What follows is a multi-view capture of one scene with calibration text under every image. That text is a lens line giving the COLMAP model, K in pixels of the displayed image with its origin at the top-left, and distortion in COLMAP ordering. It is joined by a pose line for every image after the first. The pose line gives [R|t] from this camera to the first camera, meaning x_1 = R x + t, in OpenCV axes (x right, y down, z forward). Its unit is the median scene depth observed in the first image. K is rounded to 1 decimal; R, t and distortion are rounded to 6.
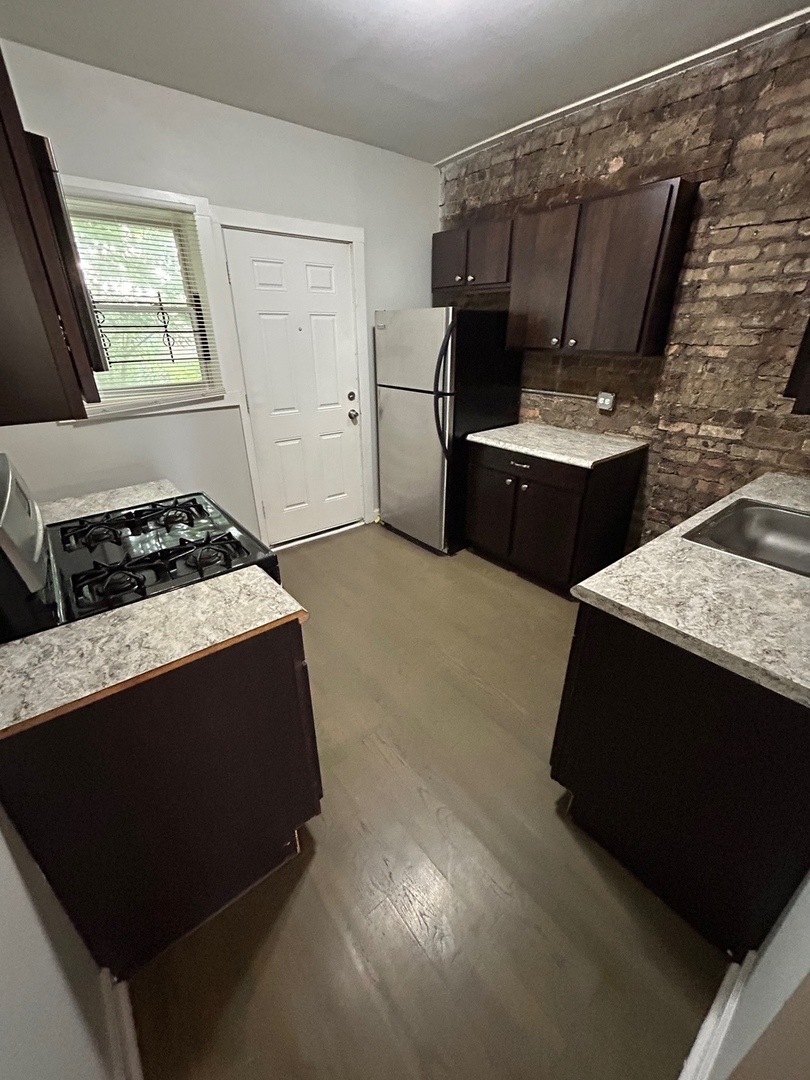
lens RADIAL K [[437.9, 0, 407.0], [0, 437.9, 537.4], [0, 0, 1]] dist [0.001601, -0.000501]
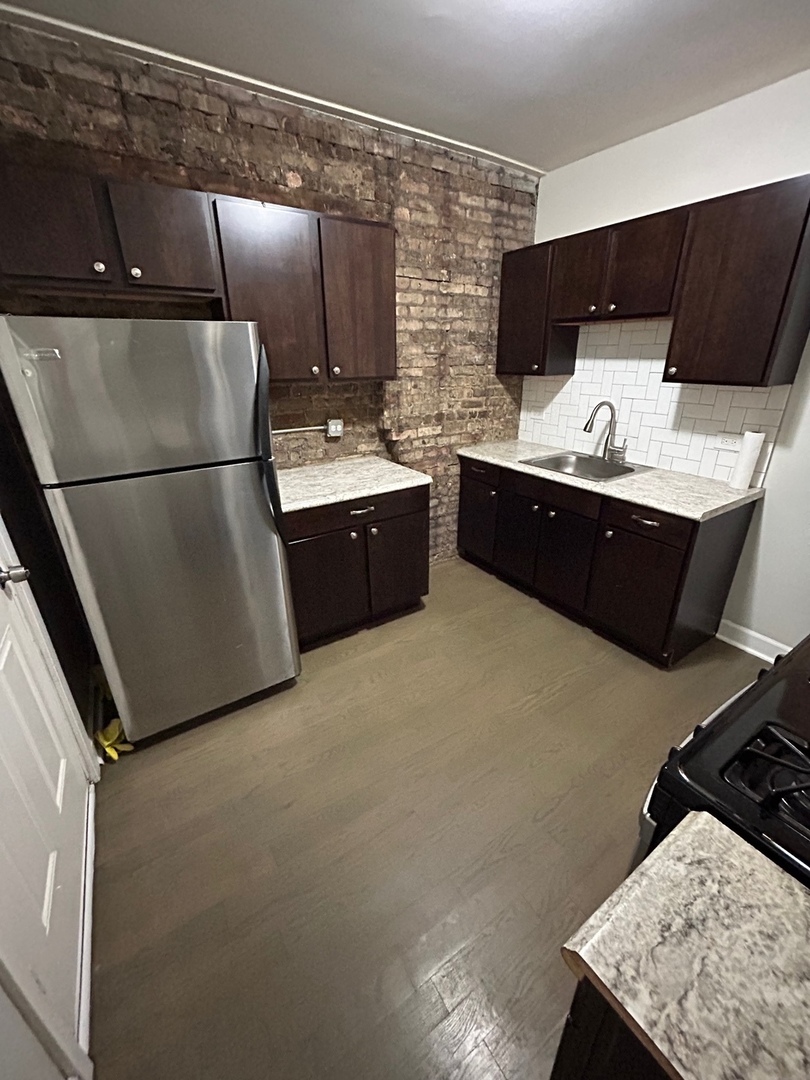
lens RADIAL K [[437.9, 0, 407.4], [0, 437.9, 534.5], [0, 0, 1]] dist [0.001601, -0.000501]
pose [[0.094224, -0.376820, 0.921482, -0.639124], [0.436071, 0.847703, 0.302061, -0.411540], [-0.894966, 0.373371, 0.244194, 0.871078]]
